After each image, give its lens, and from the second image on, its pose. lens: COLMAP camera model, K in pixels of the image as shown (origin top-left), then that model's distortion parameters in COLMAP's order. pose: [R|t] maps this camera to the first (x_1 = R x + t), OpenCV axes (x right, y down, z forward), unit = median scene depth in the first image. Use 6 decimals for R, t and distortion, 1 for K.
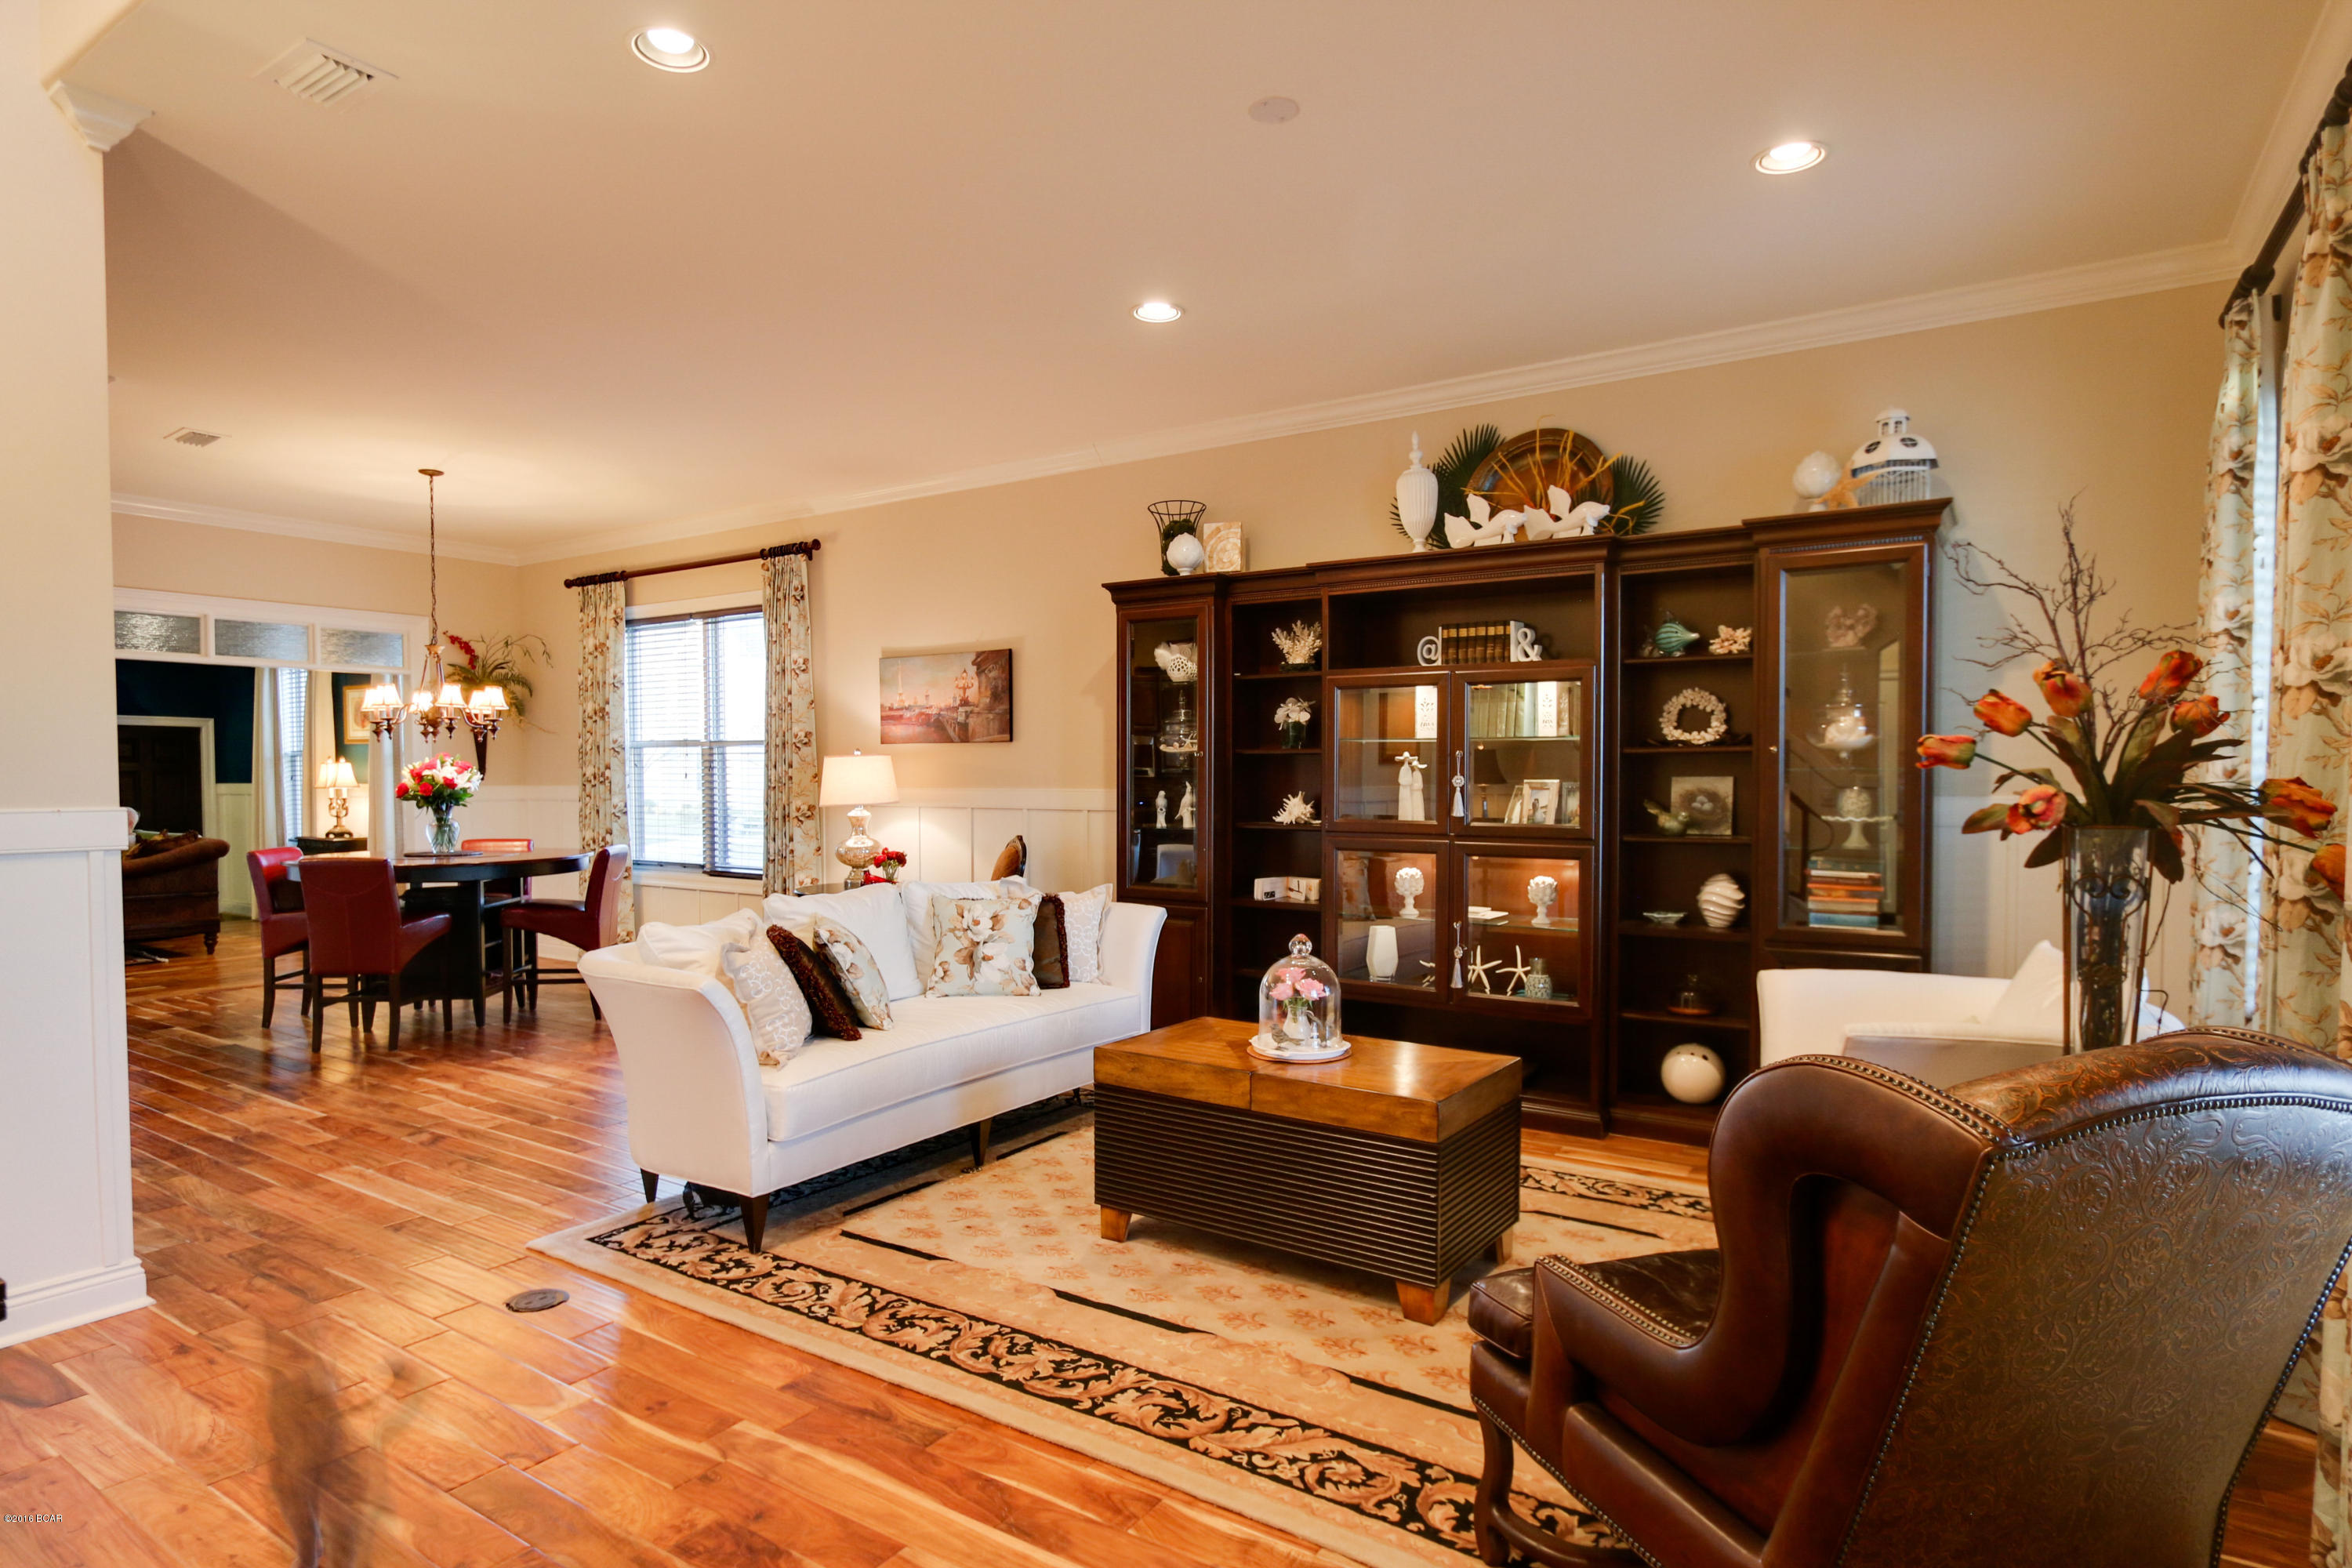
lens RADIAL K [[1255.8, 0, 1183.0], [0, 1255.8, 810.0], [0, 0, 1]] dist [-0.021805, 0.010237]
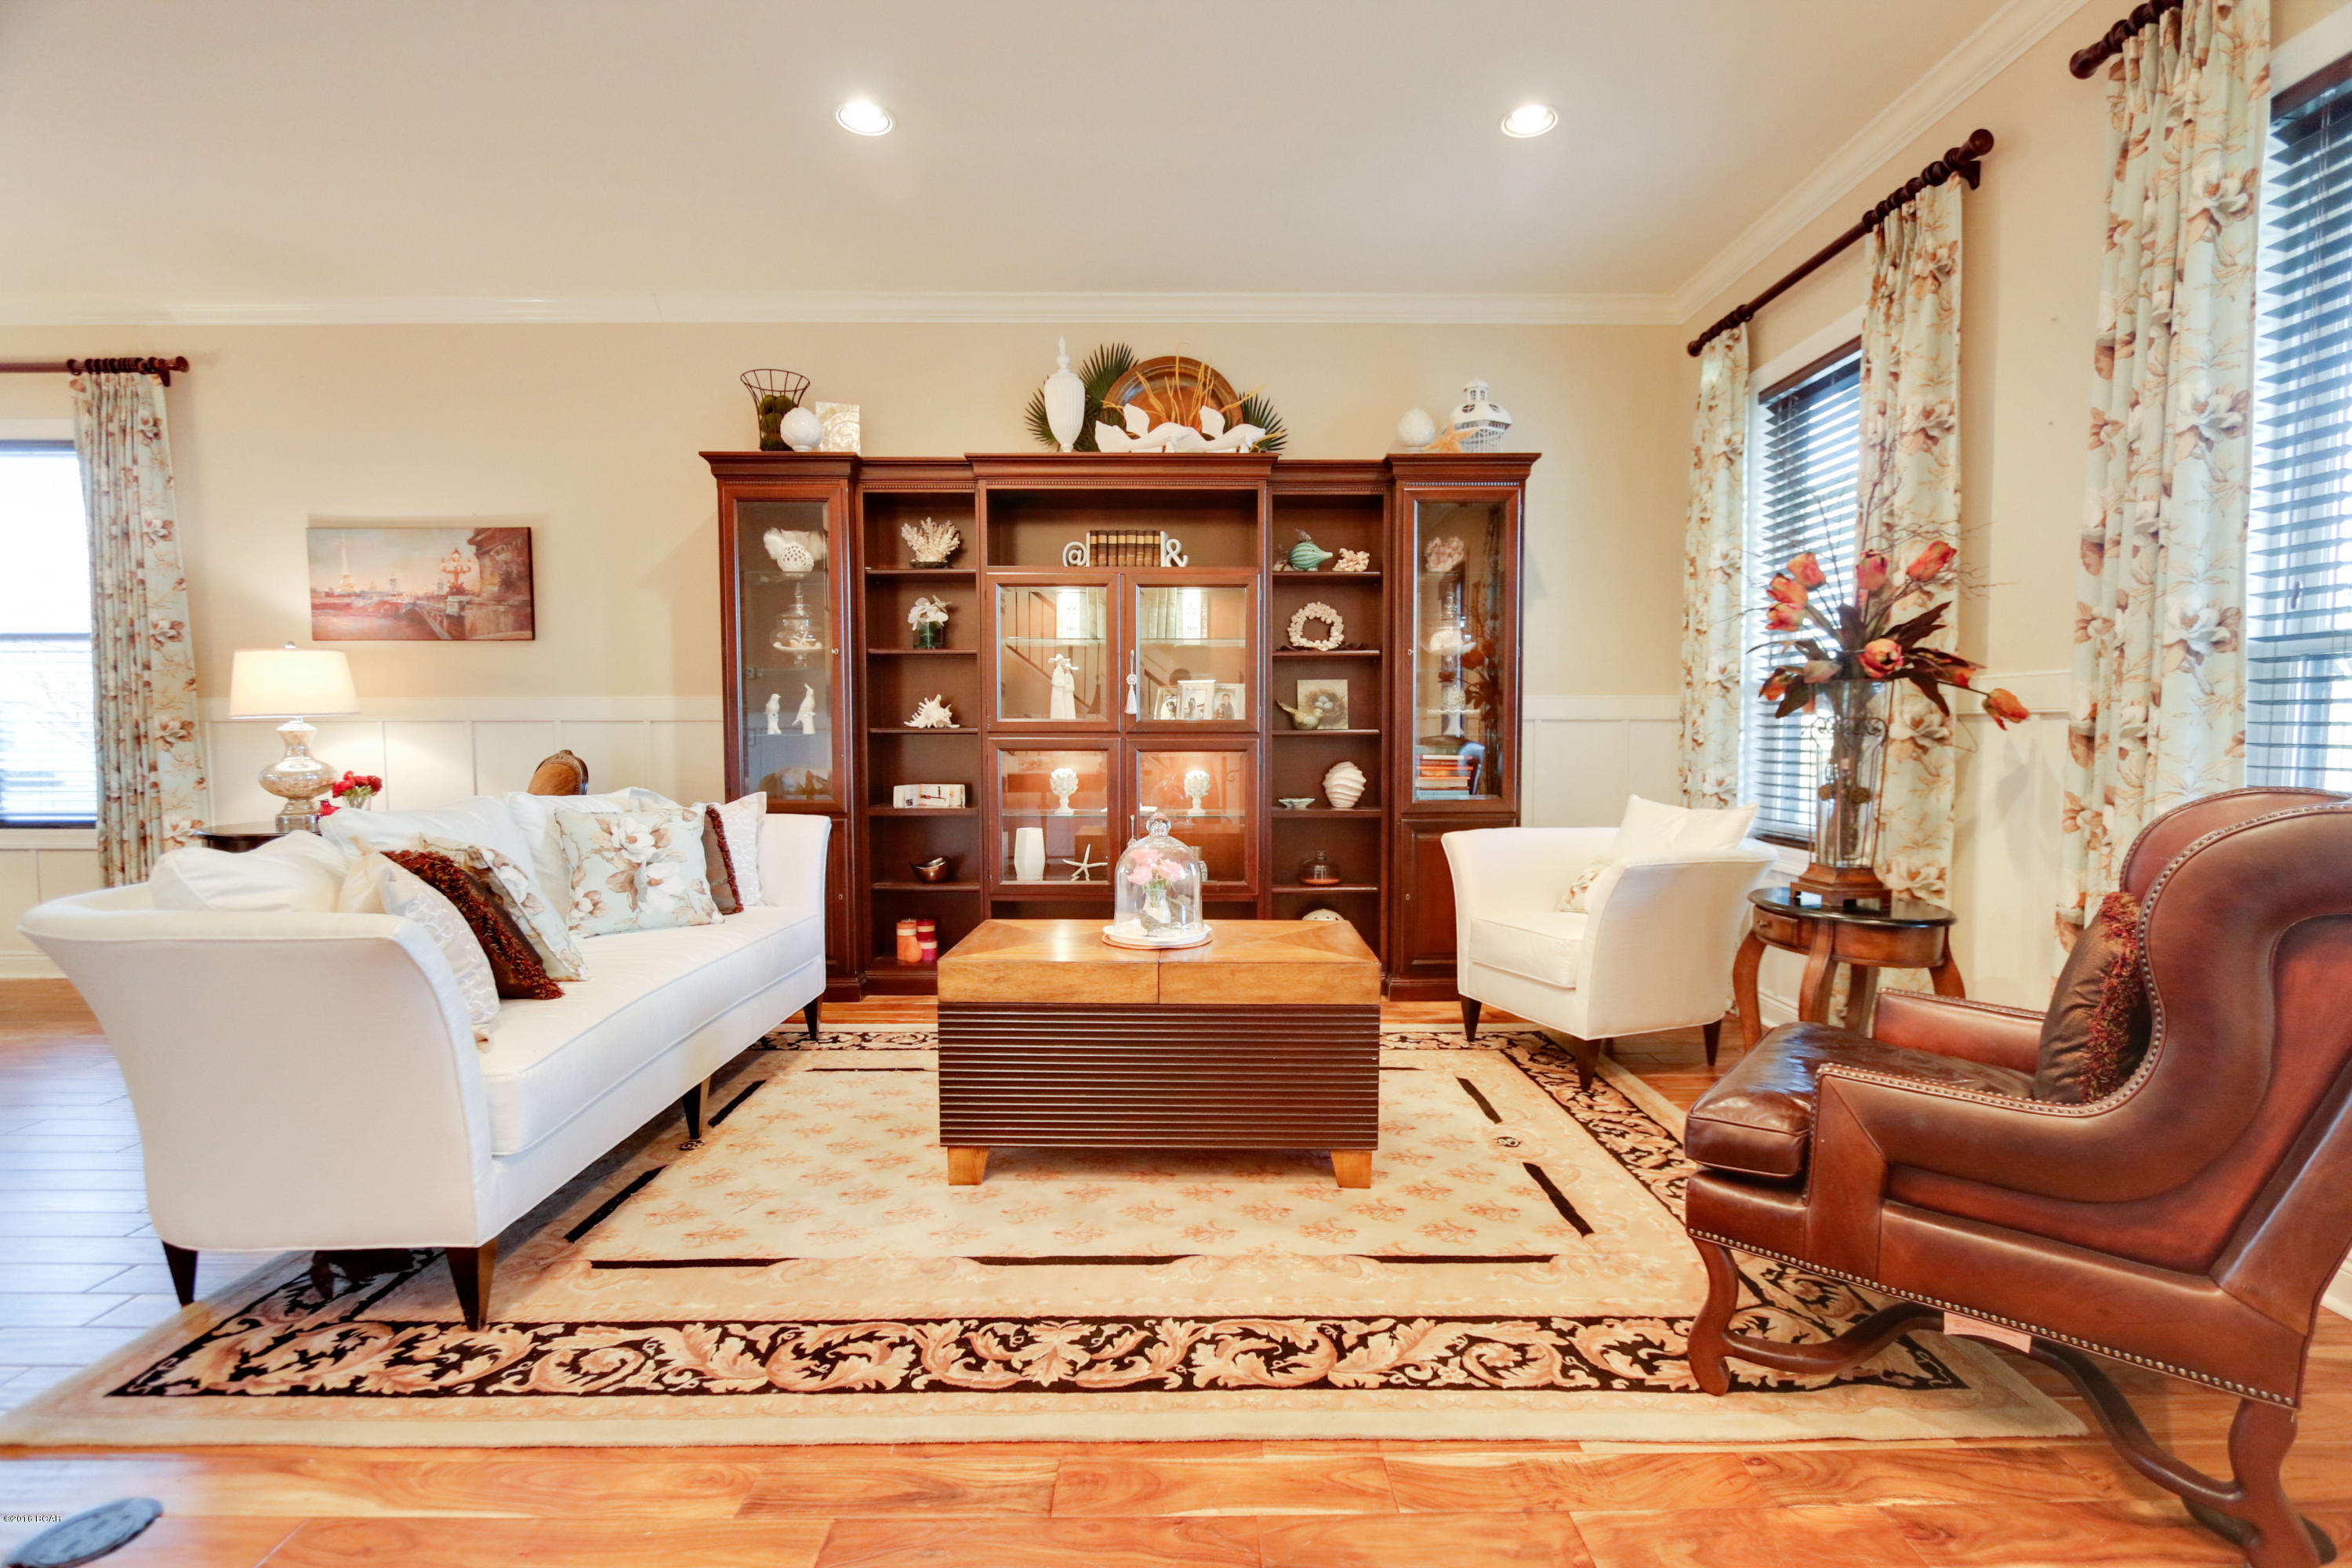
lens RADIAL K [[1066.5, 0, 1179.9], [0, 1066.5, 800.3], [0, 0, 1]] dist [-0.014720, 0.000472]
pose [[0.830342, -0.035100, 0.556147, -0.252244], [0.016322, 0.999118, 0.038687, 0.045098], [-0.557015, -0.023046, 0.830183, 0.253720]]
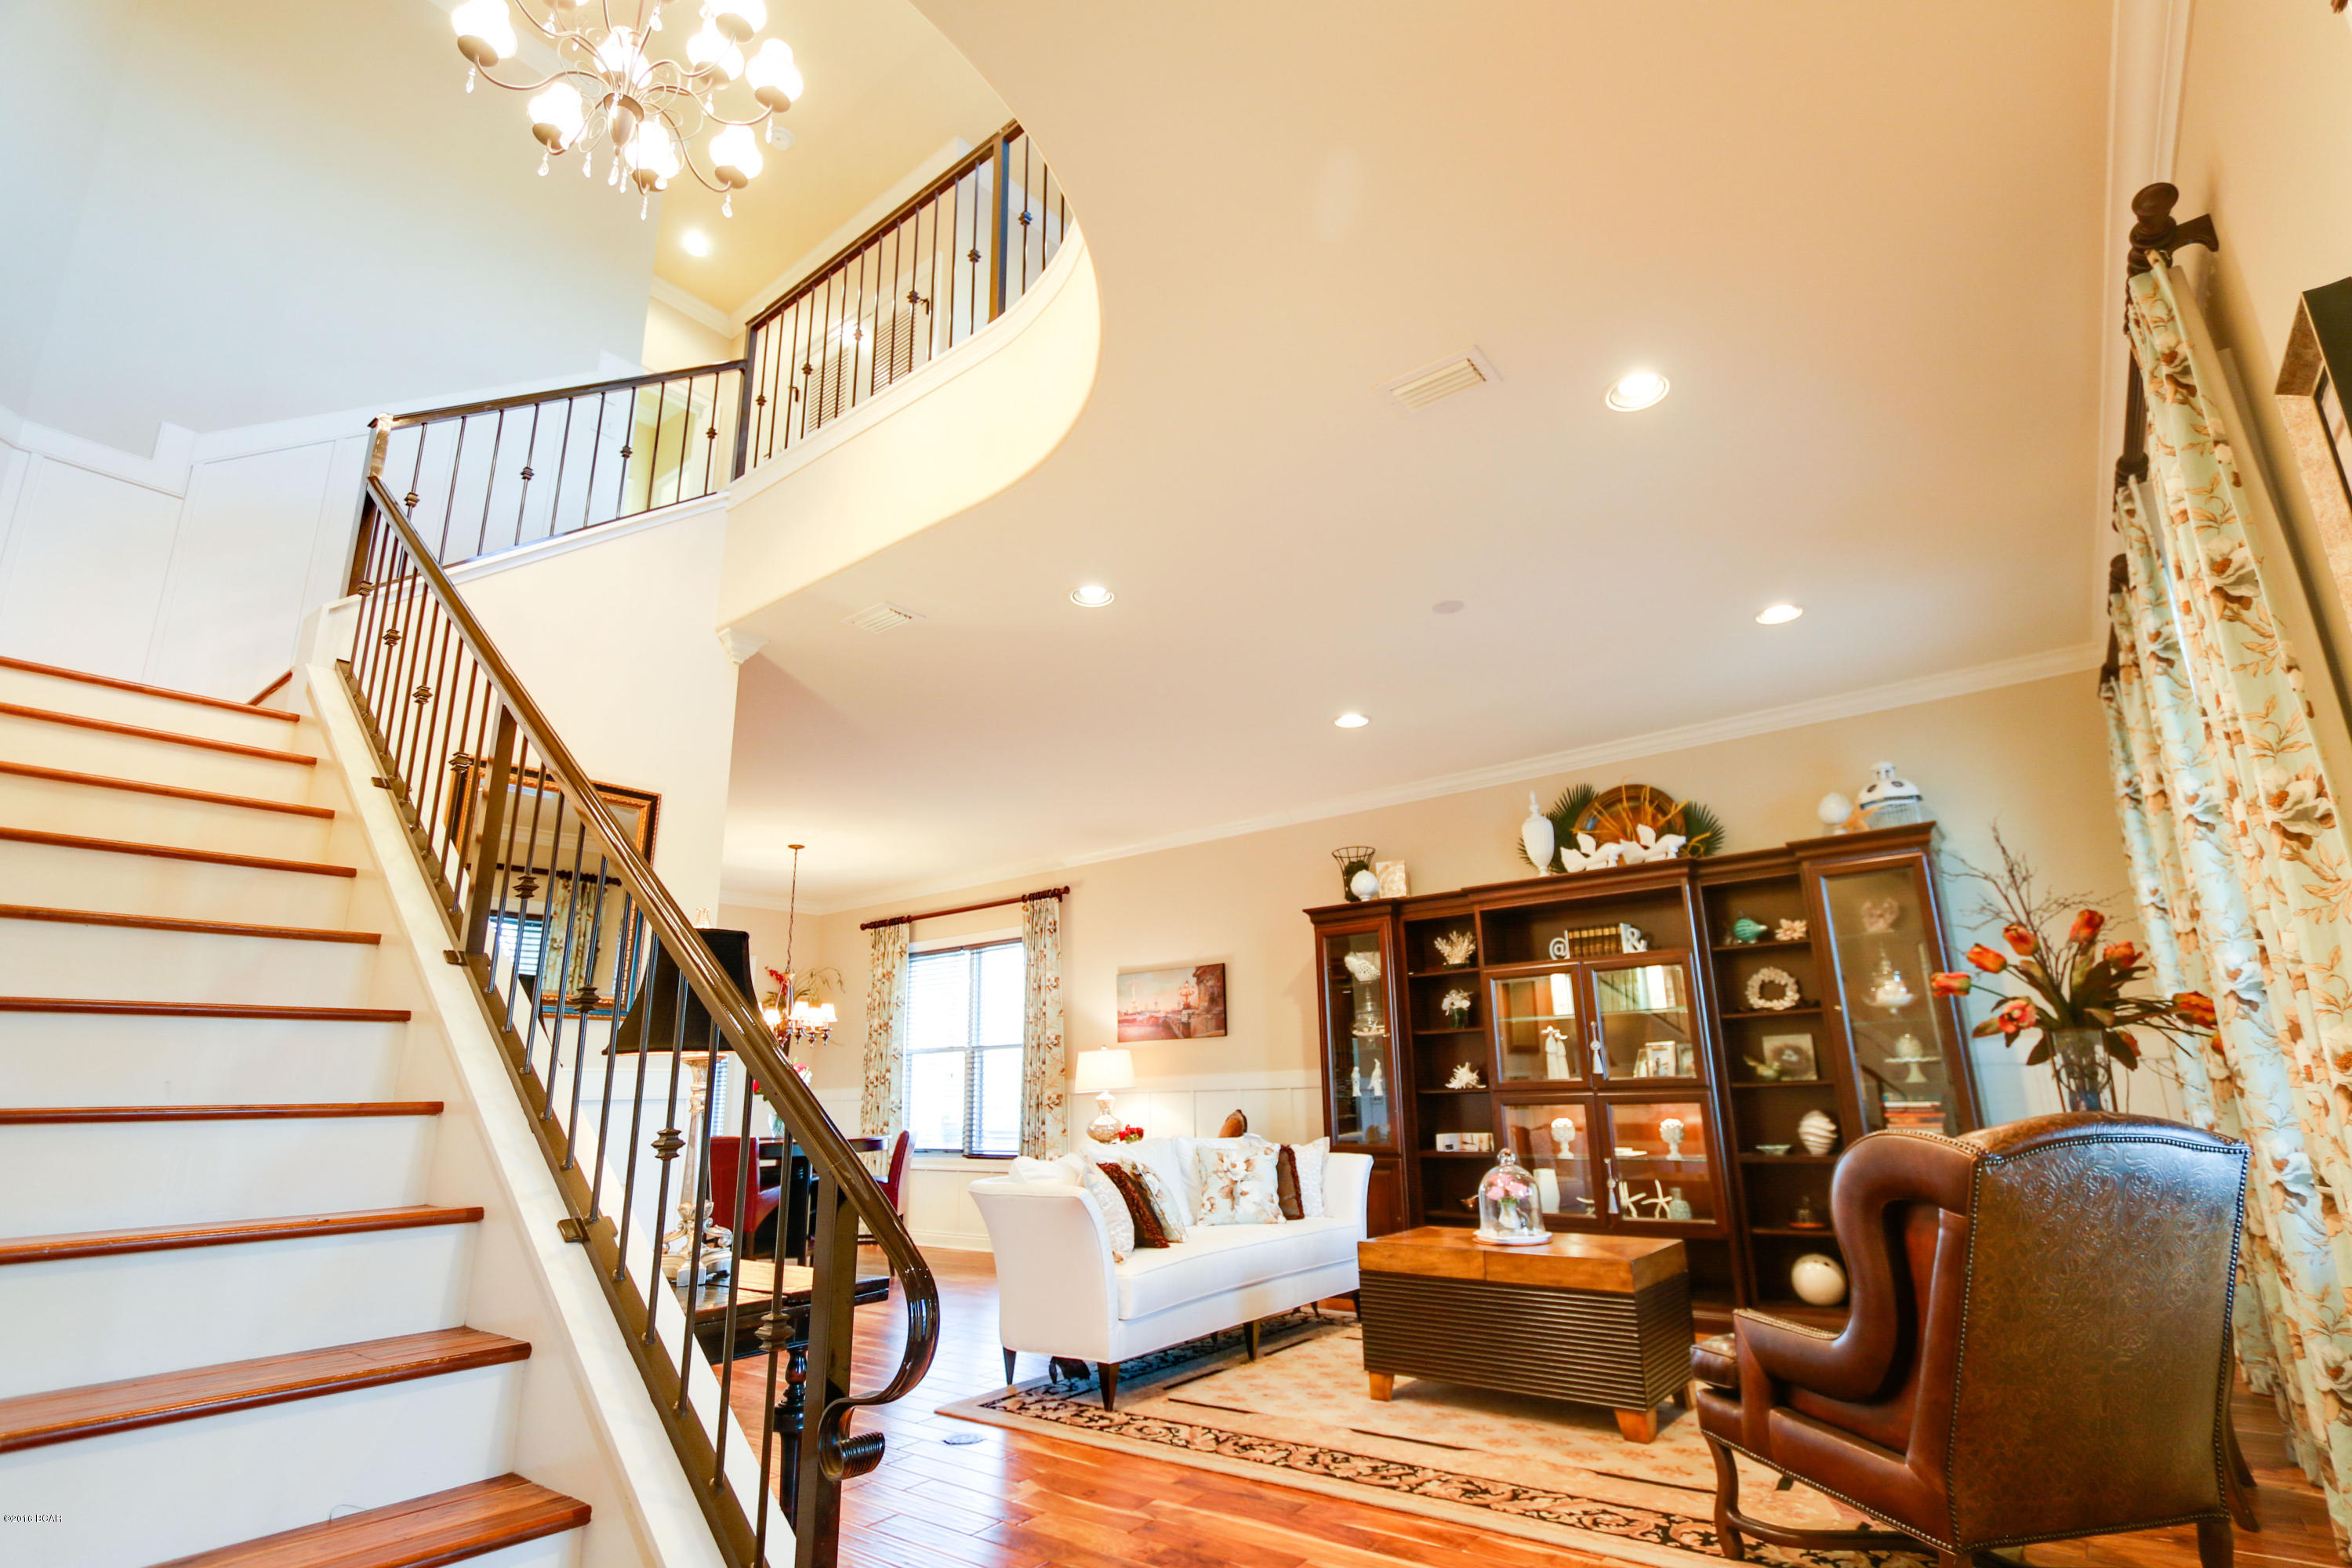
lens RADIAL K [[1113.2, 0, 1214.2], [0, 1113.2, 797.2], [0, 0, 1]] dist [-0.016850, 0.000320]
pose [[0.997406, -0.041485, -0.058822, -0.103551], [0.022933, 0.957767, -0.286630, 0.053893], [0.068229, 0.284538, 0.956234, -0.219150]]
